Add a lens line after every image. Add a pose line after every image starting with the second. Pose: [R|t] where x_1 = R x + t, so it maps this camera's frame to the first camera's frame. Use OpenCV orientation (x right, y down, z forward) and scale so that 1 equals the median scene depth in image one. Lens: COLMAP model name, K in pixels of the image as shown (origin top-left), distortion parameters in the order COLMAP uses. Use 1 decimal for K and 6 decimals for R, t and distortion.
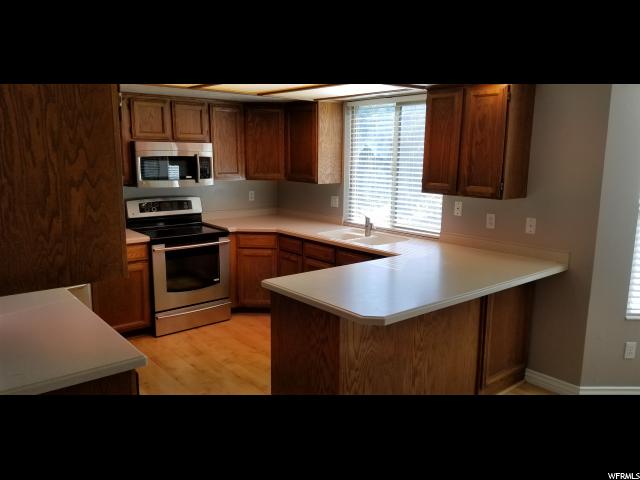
lens RADIAL K [[502.6, 0, 323.0], [0, 502.6, 241.7], [0, 0, 1]] dist [0.067131, -0.005937]
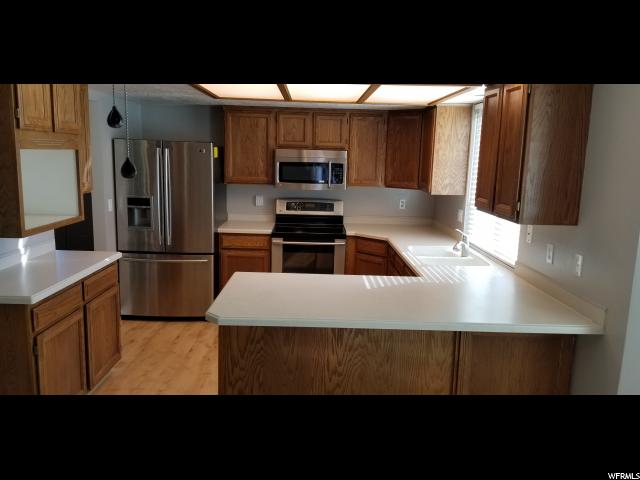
lens RADIAL K [[502.6, 0, 323.0], [0, 502.6, 241.7], [0, 0, 1]] dist [0.067131, -0.005937]
pose [[0.770792, 0.119031, -0.625869, 0.435558], [-0.133298, 0.990779, 0.024268, -0.025157], [0.622986, 0.064722, 0.779551, 0.160629]]
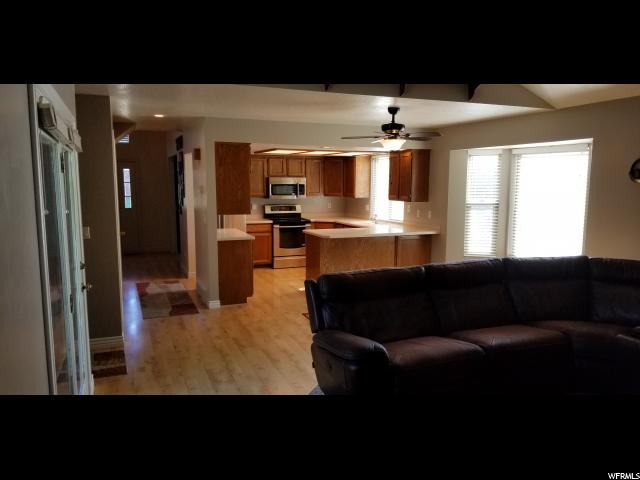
lens RADIAL K [[502.6, 0, 323.0], [0, 502.6, 241.7], [0, 0, 1]] dist [0.067131, -0.005937]
pose [[0.951217, 0.031680, -0.306892, 0.480395], [-0.050349, 0.997319, -0.053106, 0.167097], [0.304387, 0.065967, 0.950261, -0.887844]]
